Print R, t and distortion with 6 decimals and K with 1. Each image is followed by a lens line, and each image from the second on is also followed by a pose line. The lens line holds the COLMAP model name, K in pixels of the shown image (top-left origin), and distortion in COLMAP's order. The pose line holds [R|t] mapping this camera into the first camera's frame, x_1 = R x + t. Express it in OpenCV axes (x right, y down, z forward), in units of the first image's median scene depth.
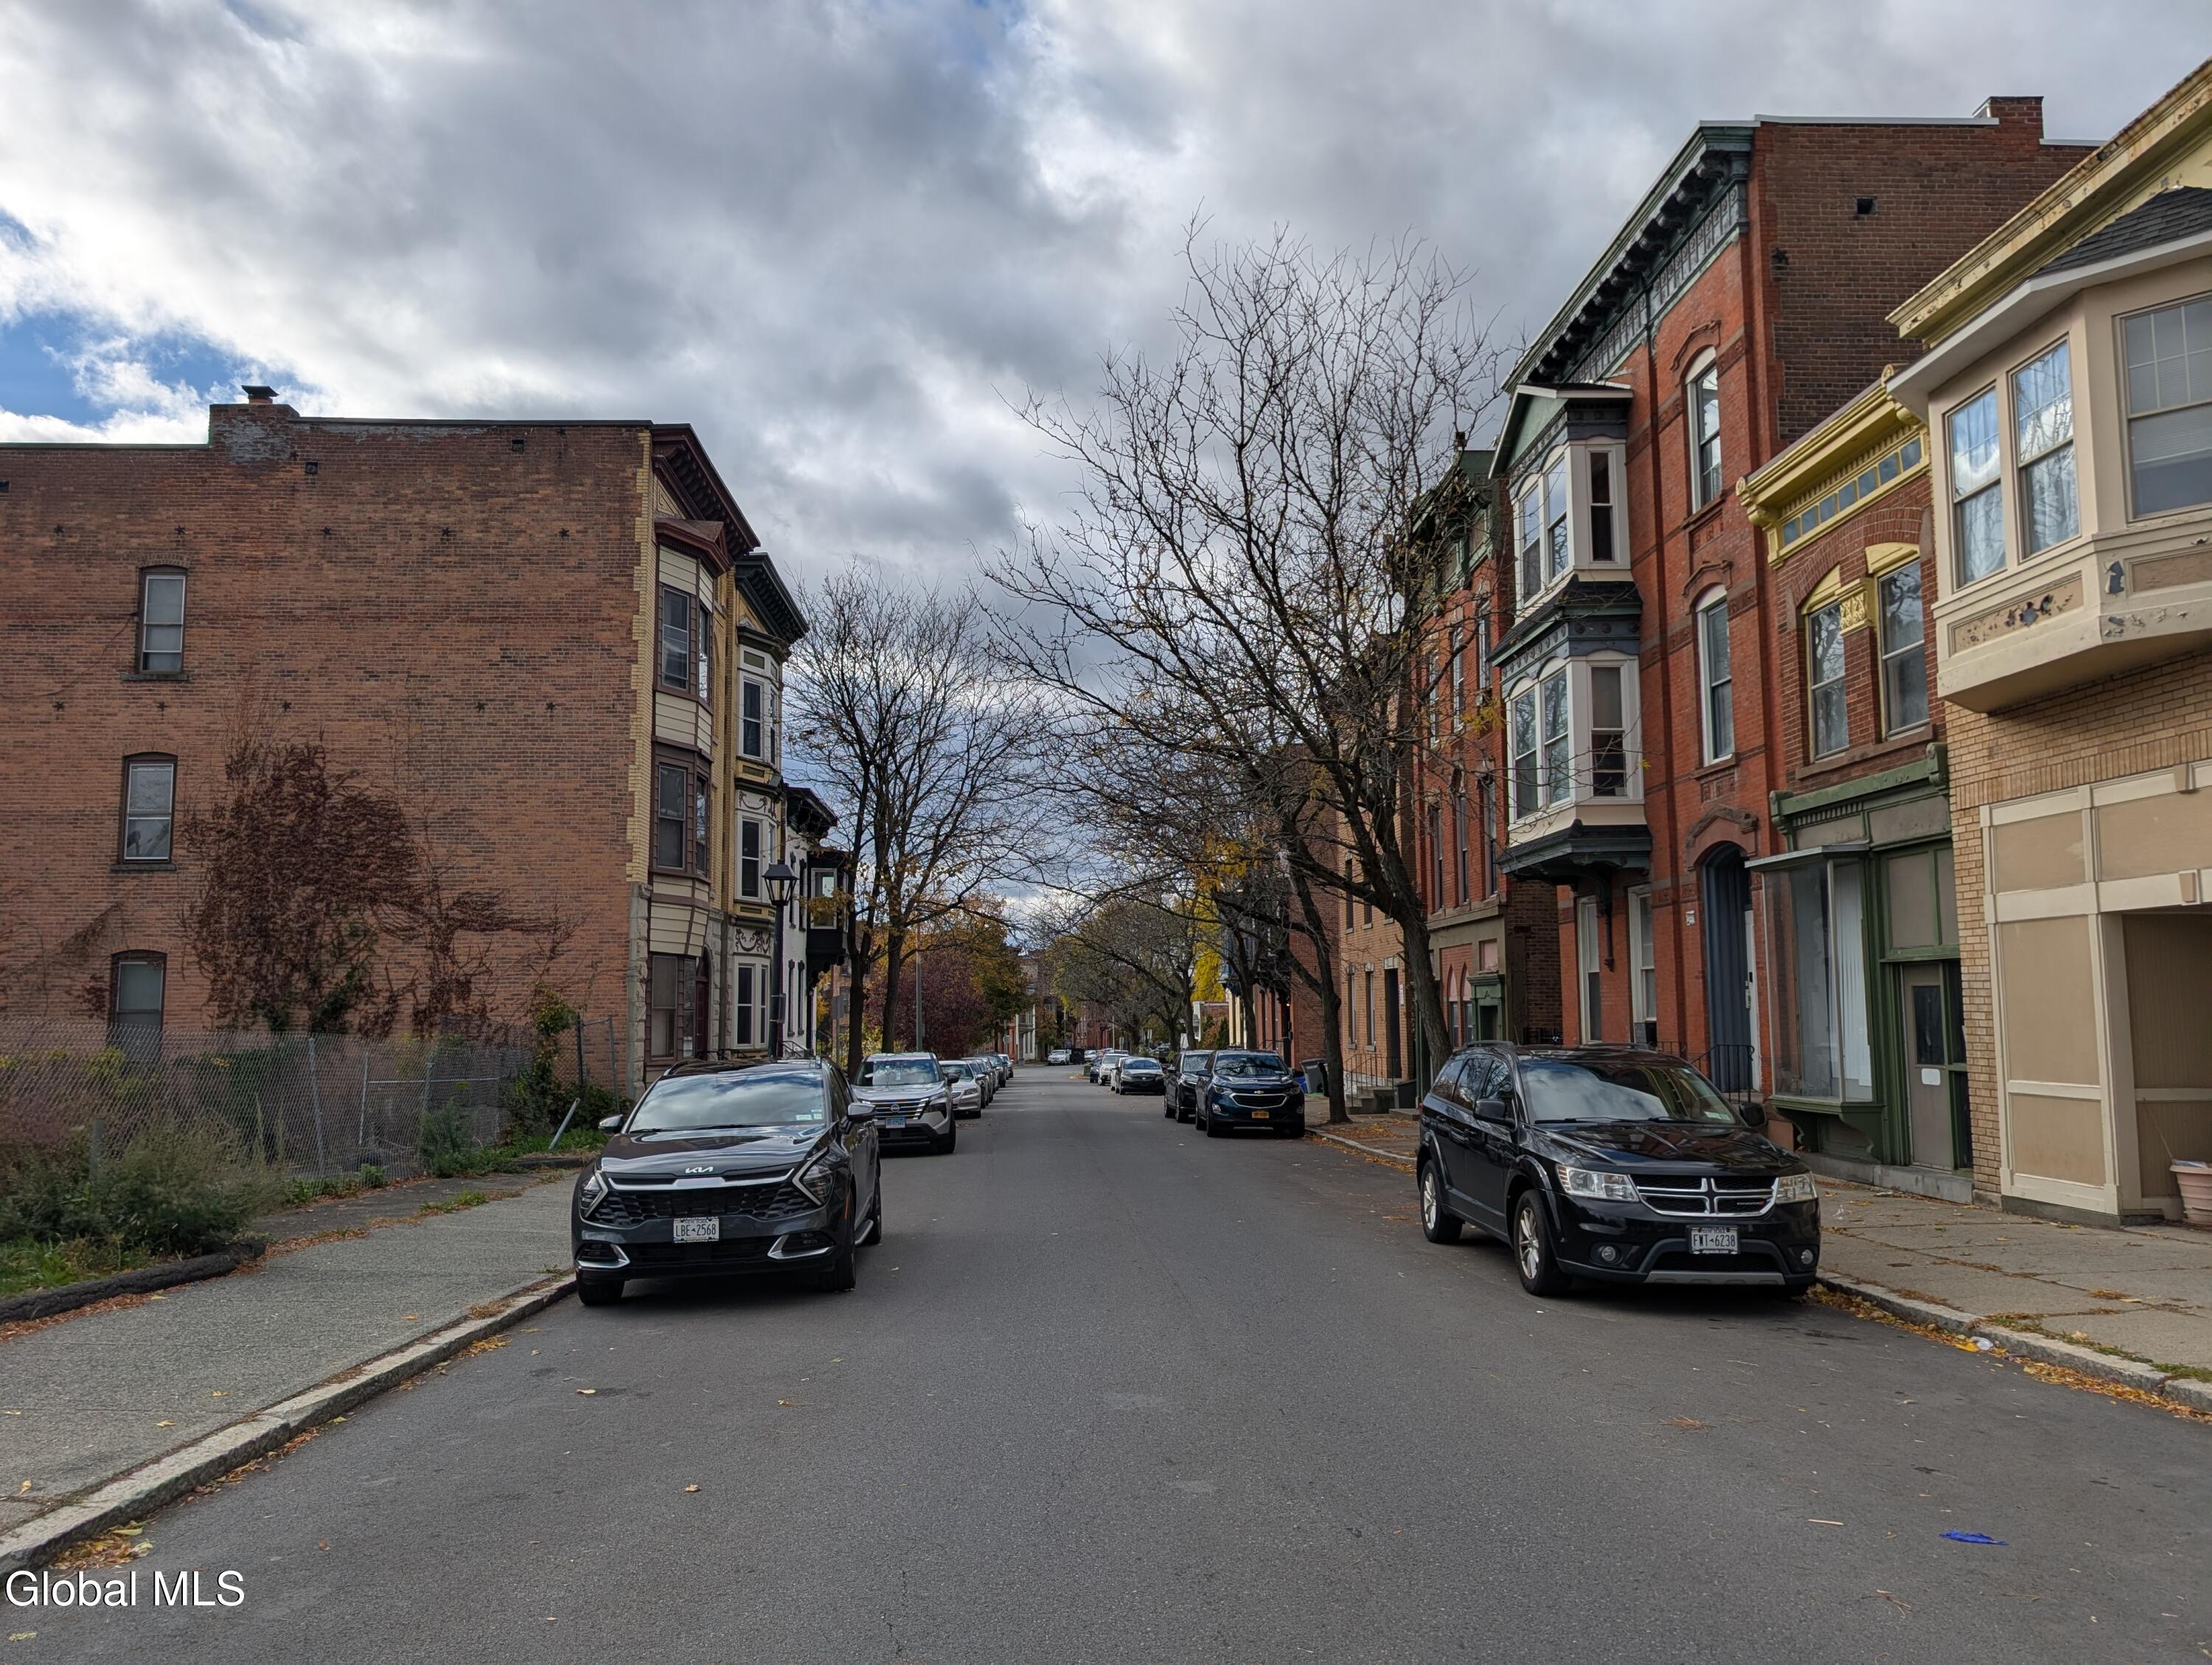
lens RADIAL K [[1646.8, 0, 1101.8], [0, 1646.8, 859.0], [0, 0, 1]] dist [0.035151, -0.034775]
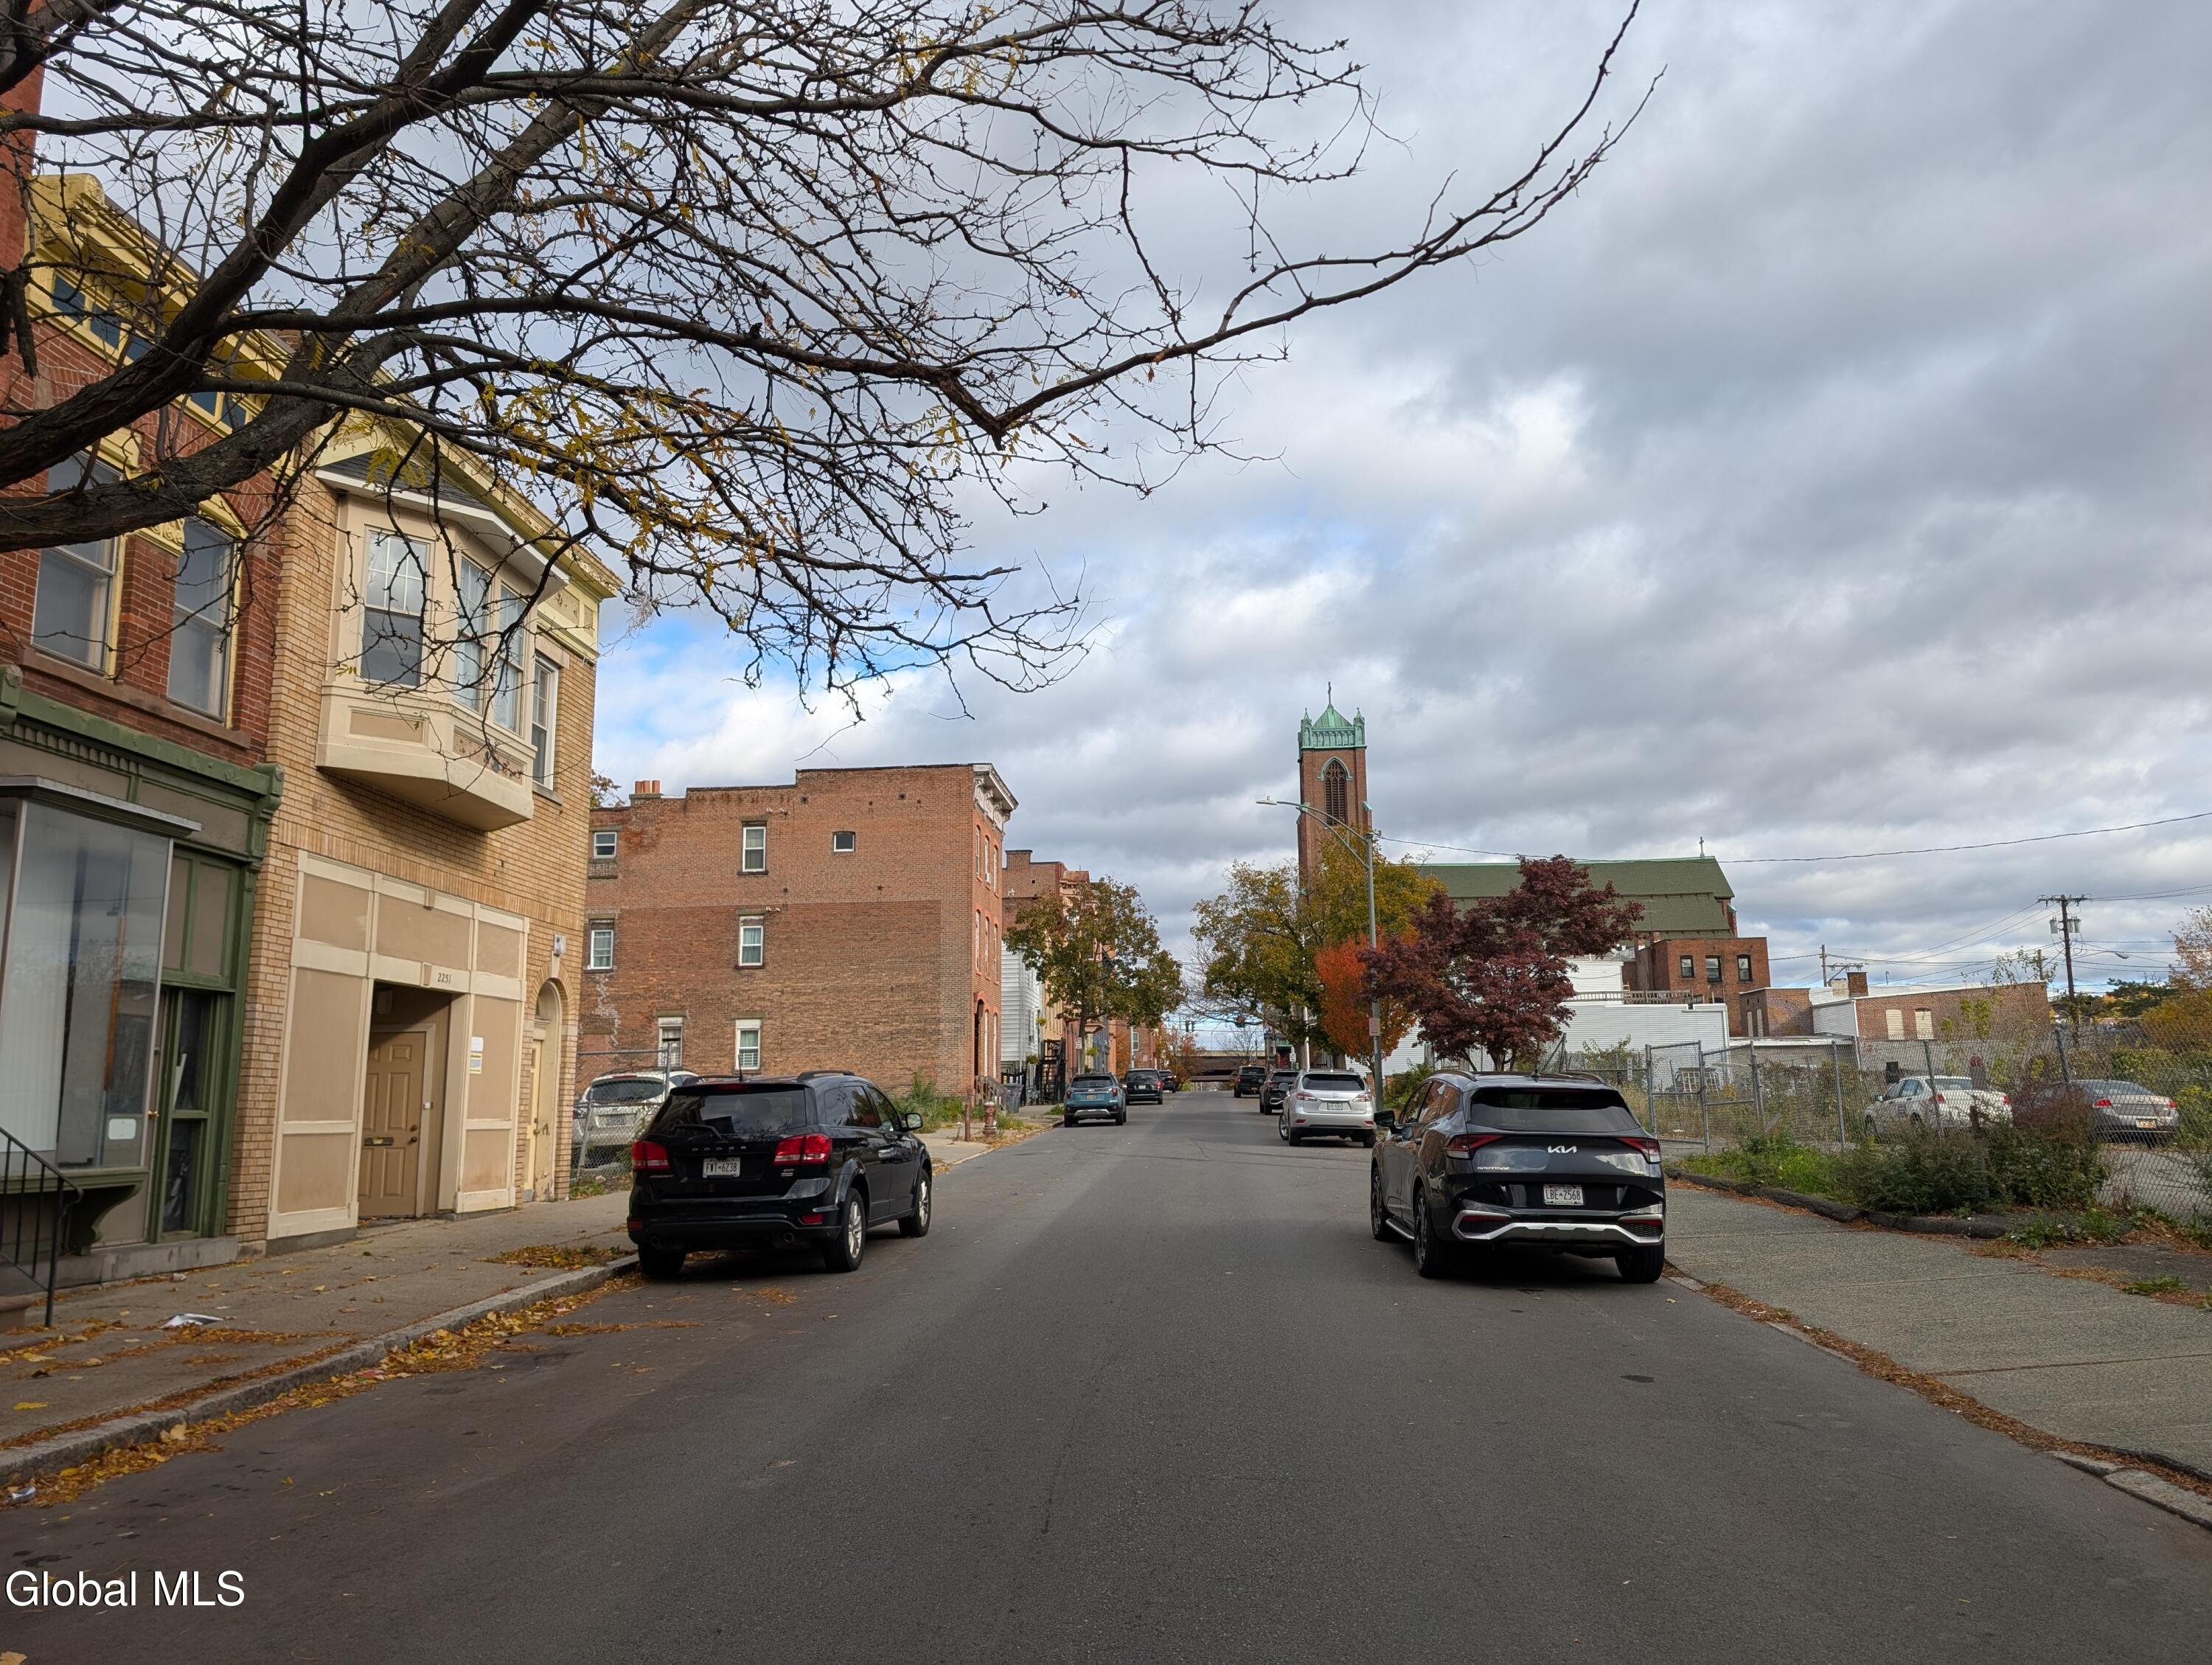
lens RADIAL K [[1571.7, 0, 1111.6], [0, 1571.7, 819.4], [0, 0, 1]] dist [0.033018, -0.047931]
pose [[-0.993468, 0.041040, 0.106479, -0.066305], [0.010061, 0.960958, -0.276512, 0.224059], [-0.113670, -0.273635, -0.955093, 1.885279]]
